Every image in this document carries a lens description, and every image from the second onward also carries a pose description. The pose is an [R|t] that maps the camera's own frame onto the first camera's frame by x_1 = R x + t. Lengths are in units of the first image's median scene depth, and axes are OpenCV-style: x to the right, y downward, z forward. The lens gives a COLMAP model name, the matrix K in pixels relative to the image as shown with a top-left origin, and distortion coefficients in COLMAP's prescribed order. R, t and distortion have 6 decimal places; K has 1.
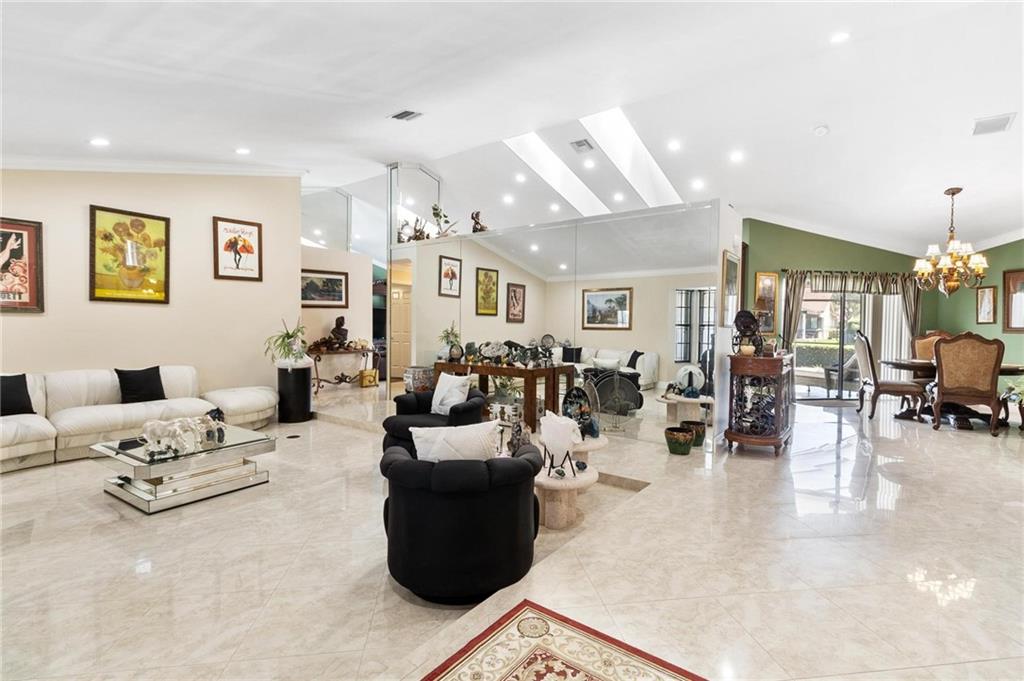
lens RADIAL K [[490.7, 0, 514.4], [0, 490.7, 335.4], [0, 0, 1]] dist [0.010230, -0.000285]
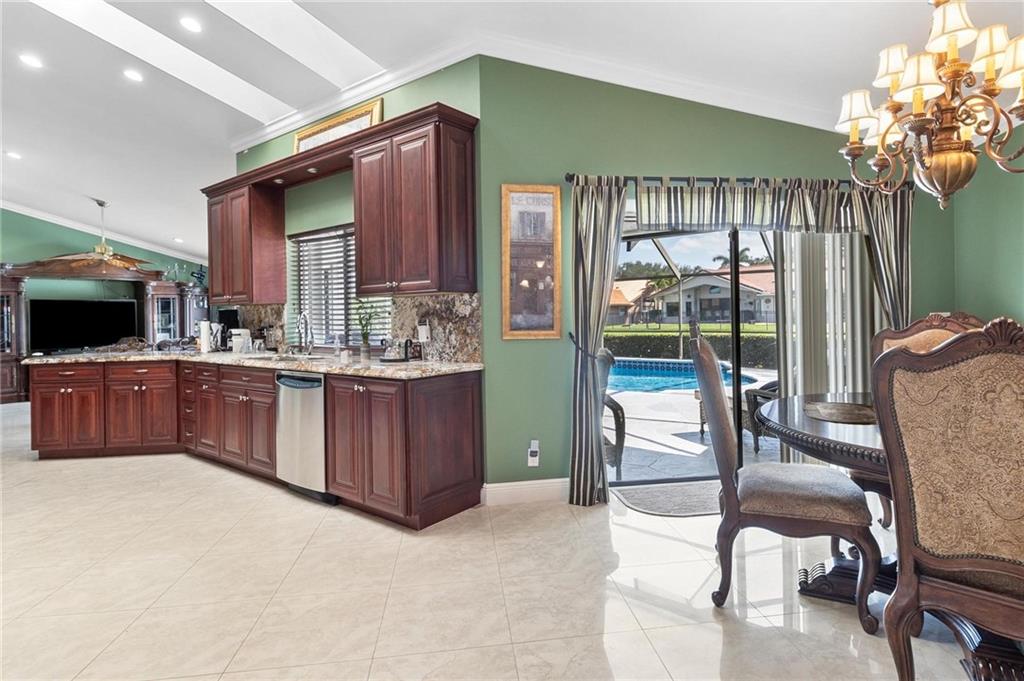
lens RADIAL K [[513.6, 0, 510.4], [0, 513.6, 333.6], [0, 0, 1]] dist [-0.003324, 0.001400]
pose [[0.998139, -0.020740, -0.057340, 0.510504], [0.021617, 0.999658, 0.014720, -0.007501], [0.057015, -0.015933, 0.998246, 0.548446]]
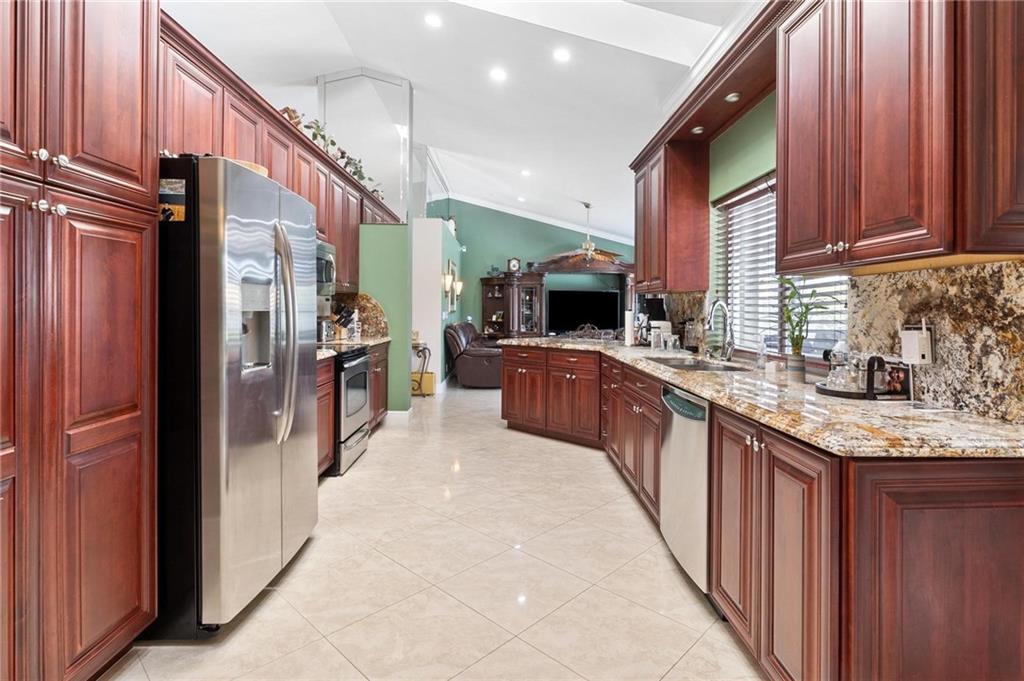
lens RADIAL K [[513.6, 0, 525.4], [0, 513.6, 308.4], [0, 0, 1]] dist [-0.003324, 0.001400]
pose [[0.606561, -0.002591, -0.795033, 0.486041], [-0.020172, 0.999623, -0.018647, -0.010985], [0.794781, 0.027348, 0.606280, 0.704094]]
